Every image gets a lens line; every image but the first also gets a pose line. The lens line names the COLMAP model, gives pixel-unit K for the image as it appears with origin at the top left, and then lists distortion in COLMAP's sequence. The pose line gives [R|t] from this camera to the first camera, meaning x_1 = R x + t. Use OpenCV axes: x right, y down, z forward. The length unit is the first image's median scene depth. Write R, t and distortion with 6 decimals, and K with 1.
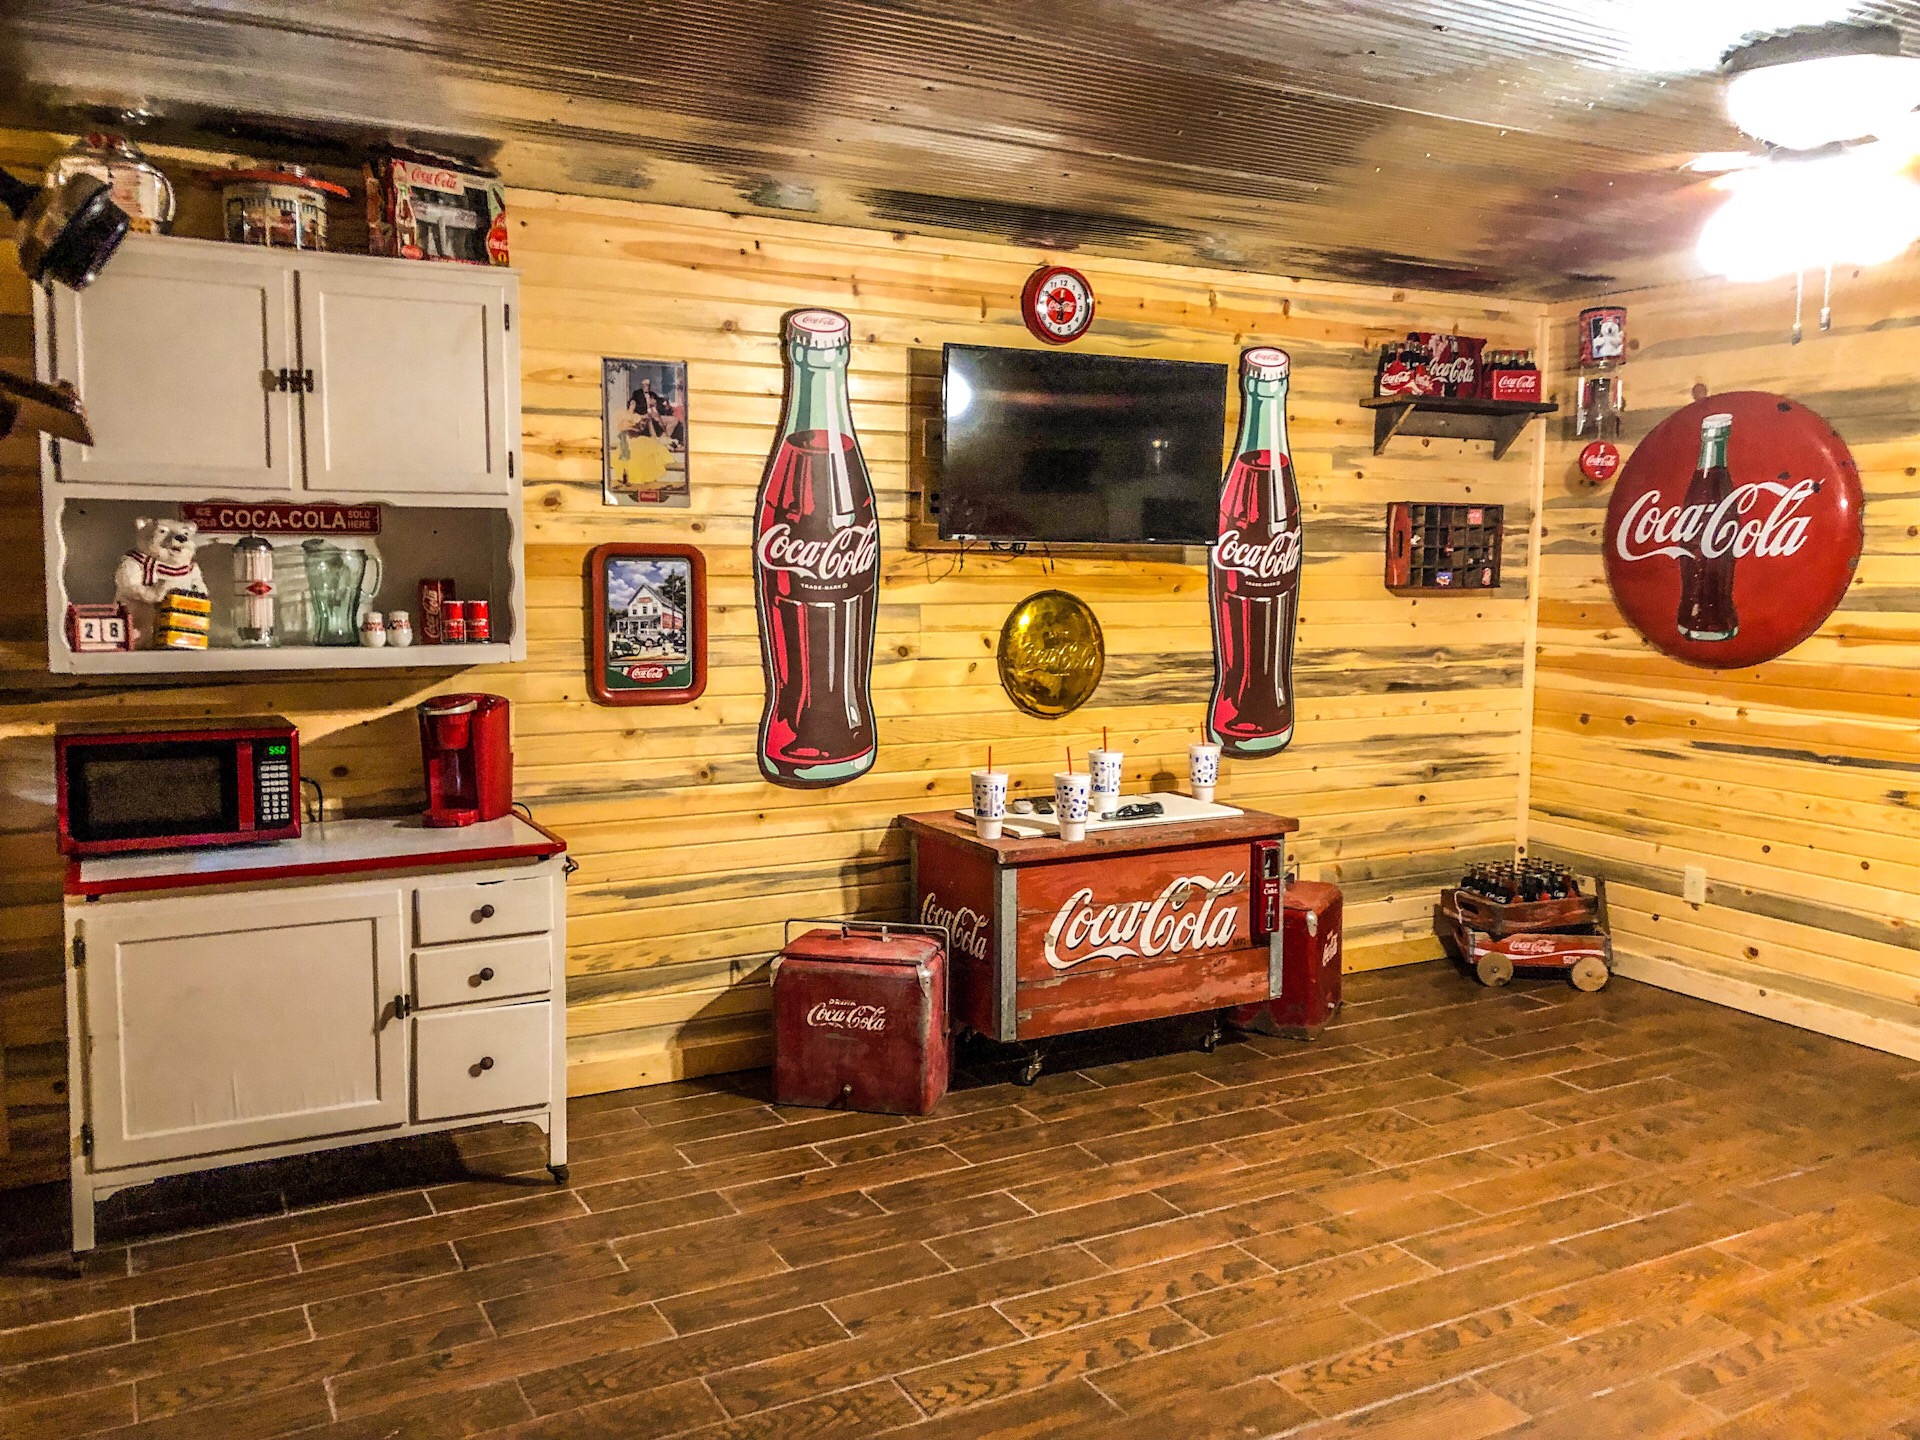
lens RADIAL K [[1571.6, 0, 963.1], [0, 1571.6, 726.8], [0, 0, 1]] dist [0.055440, -0.060684]
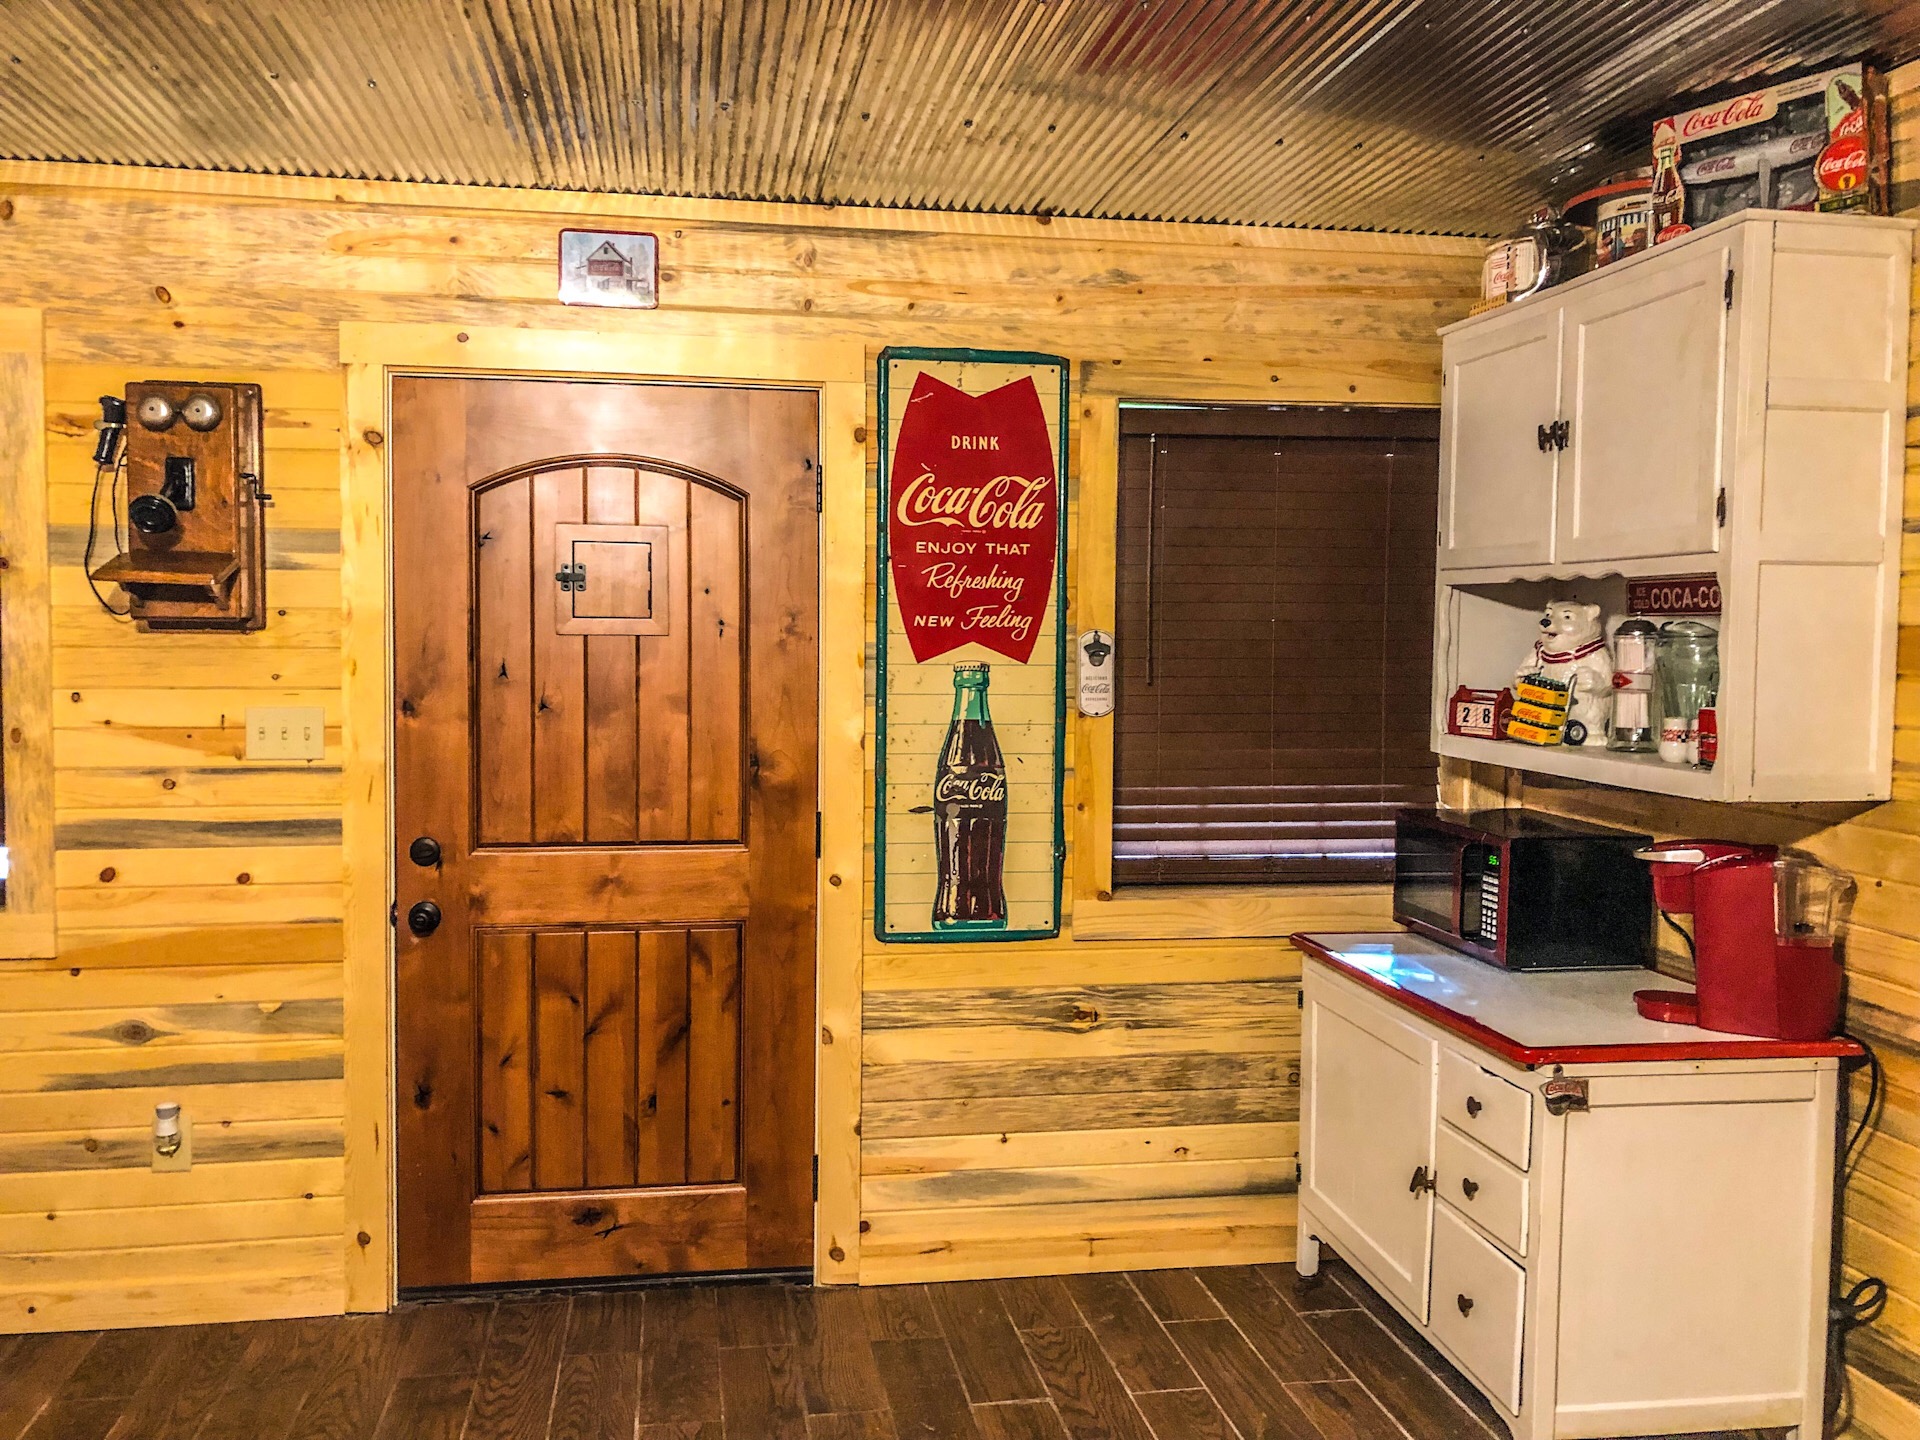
lens RADIAL K [[1571.6, 0, 938.8], [0, 1571.6, 726.8], [0, 0, 1]] dist [0.055440, -0.060684]
pose [[-0.330600, 0.047242, -0.942588, 0.347491], [-0.115893, 0.989155, 0.090224, -0.071953], [0.936628, 0.139067, -0.321540, 0.691491]]
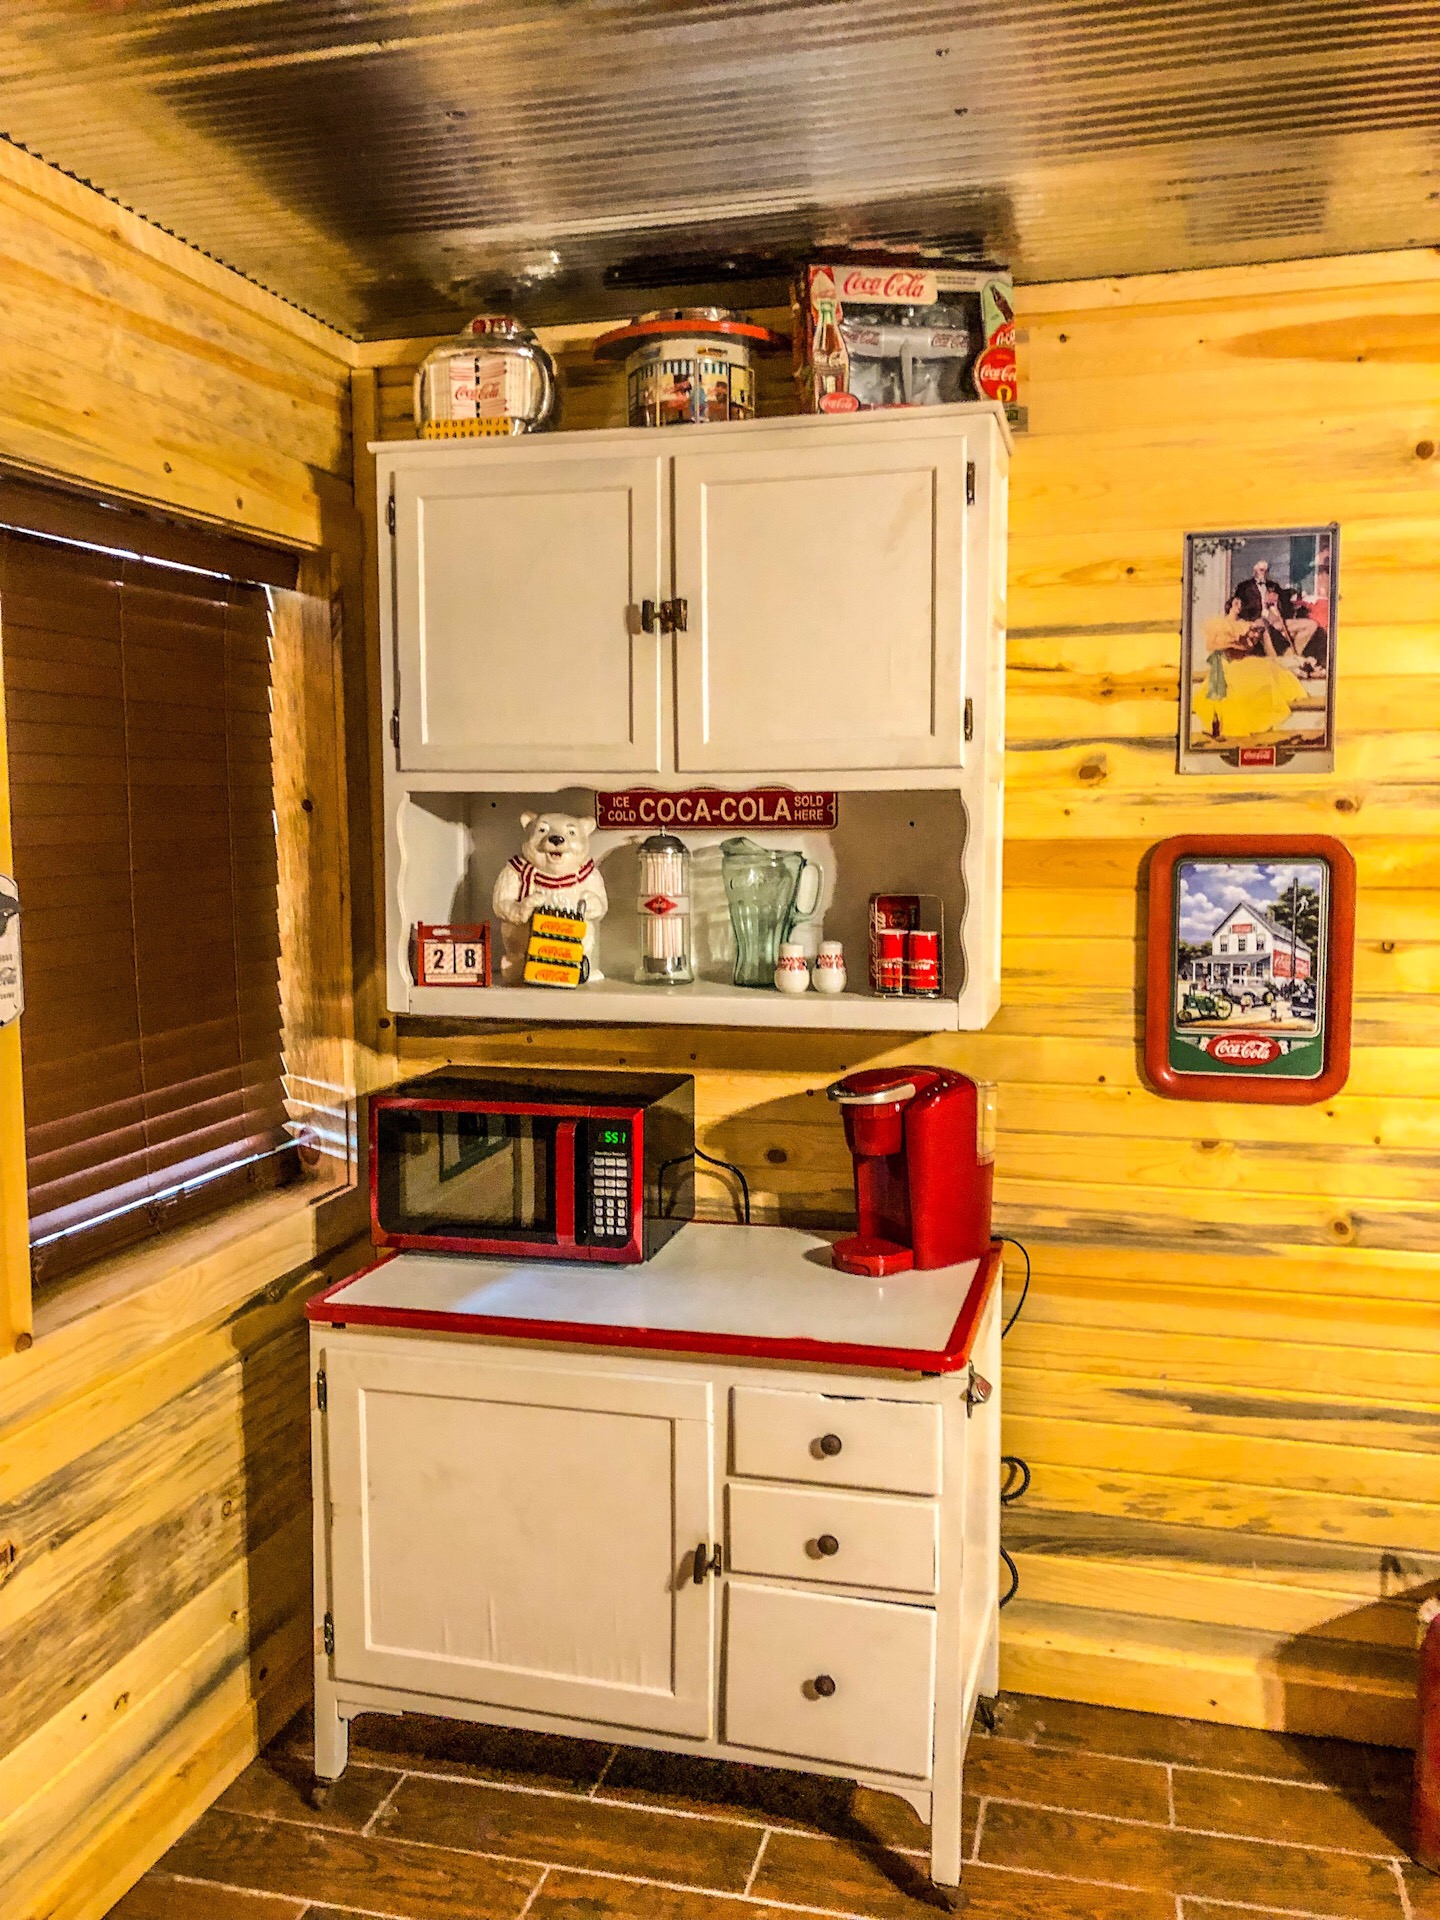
lens RADIAL K [[1571.6, 0, 721.0], [0, 1571.6, 946.8], [0, 0, 1]] dist [0.055440, -0.060684]
pose [[0.728637, 0.051146, -0.682988, 0.055594], [-0.063859, 0.997937, 0.006604, -0.055231], [0.681916, 0.038803, 0.730400, 0.361576]]
